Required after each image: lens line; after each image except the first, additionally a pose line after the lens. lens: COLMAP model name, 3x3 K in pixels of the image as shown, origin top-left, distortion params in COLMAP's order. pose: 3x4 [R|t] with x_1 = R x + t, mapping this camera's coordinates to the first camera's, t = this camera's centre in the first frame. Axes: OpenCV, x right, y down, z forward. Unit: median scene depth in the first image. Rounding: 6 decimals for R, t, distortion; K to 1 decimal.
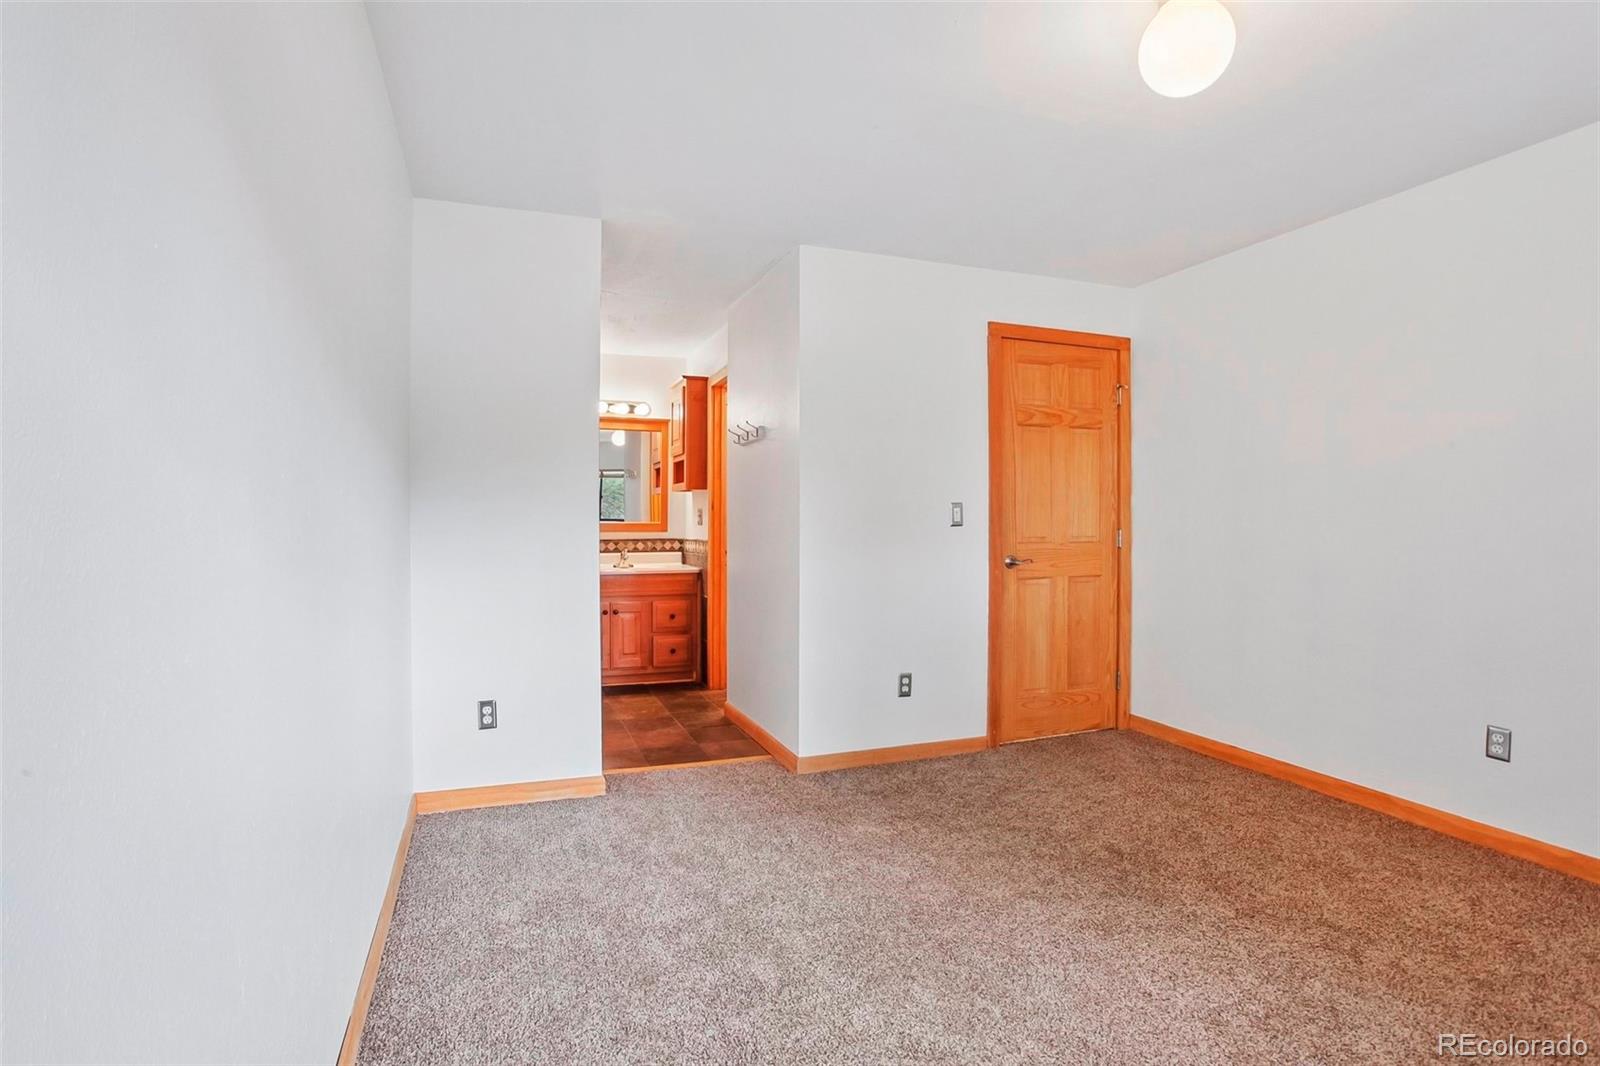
lens RADIAL K [[792.3, 0, 800.1], [0, 792.3, 532.7], [0, 0, 1]] dist [-0.060959, 0.024538]
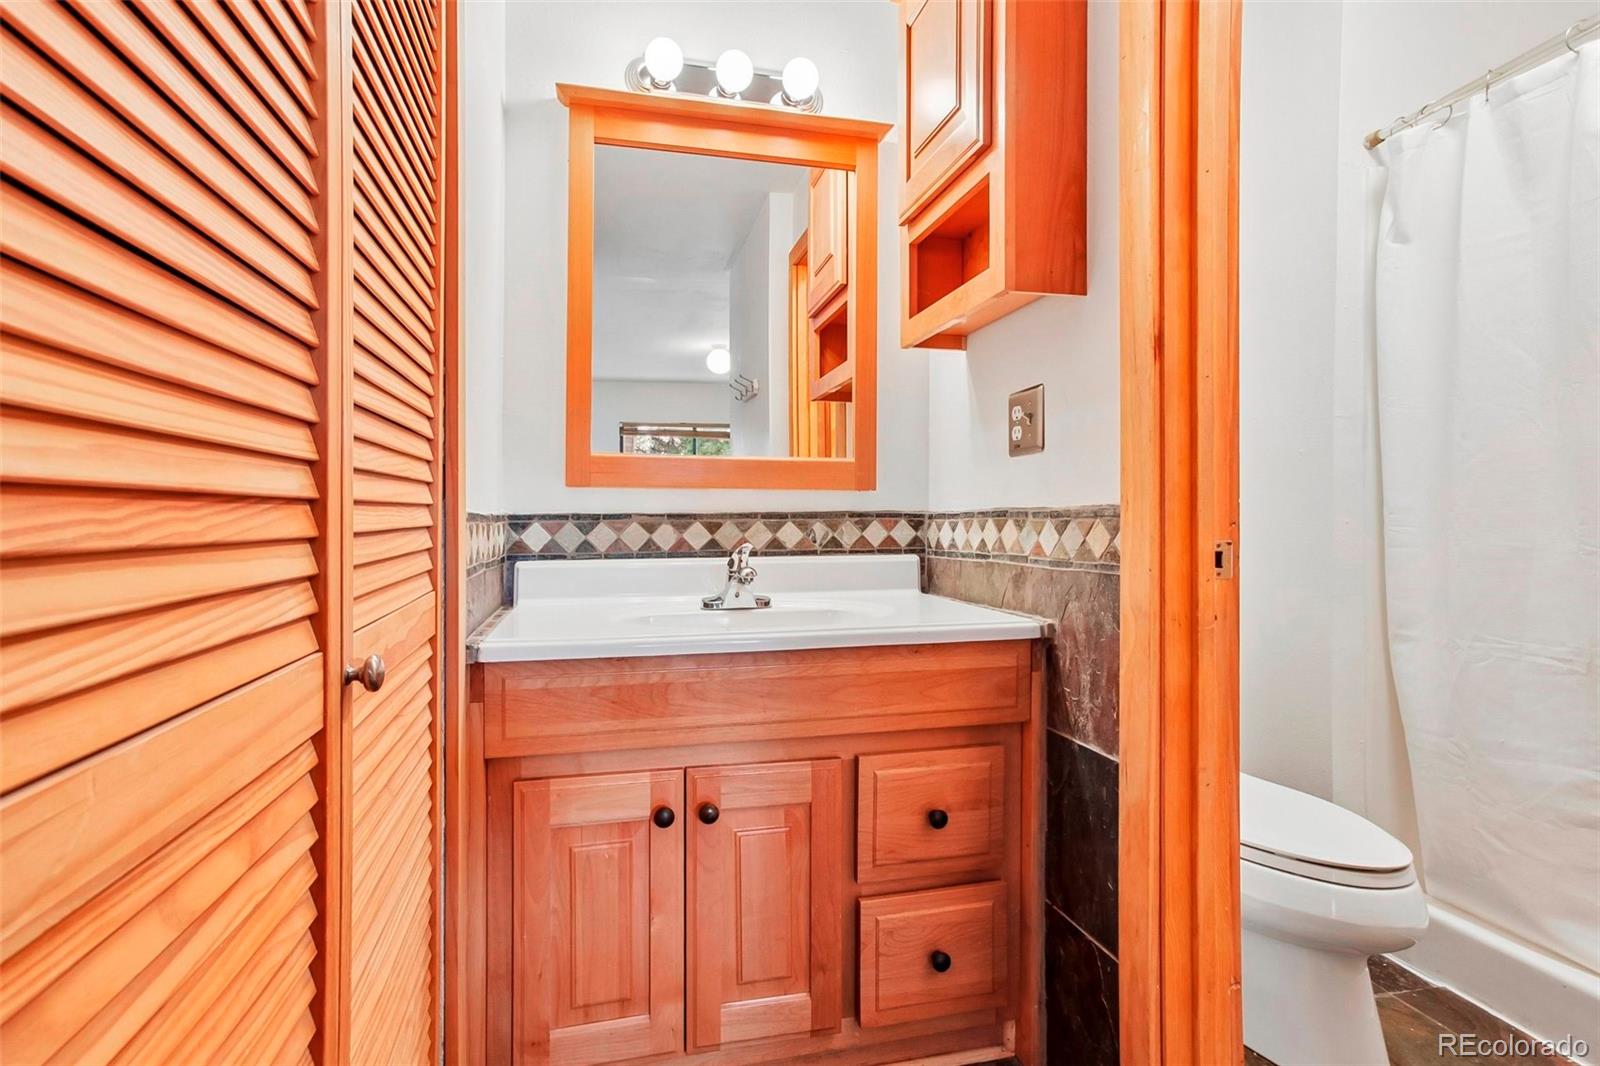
lens RADIAL K [[792.3, 0, 798.8], [0, 792.3, 527.6], [0, 0, 1]] dist [-0.060959, 0.024538]
pose [[0.992130, -0.002057, -0.125193, -0.163990], [0.001324, 0.999981, -0.005938, 0.016116], [0.125203, 0.005726, 0.992115, 0.711362]]
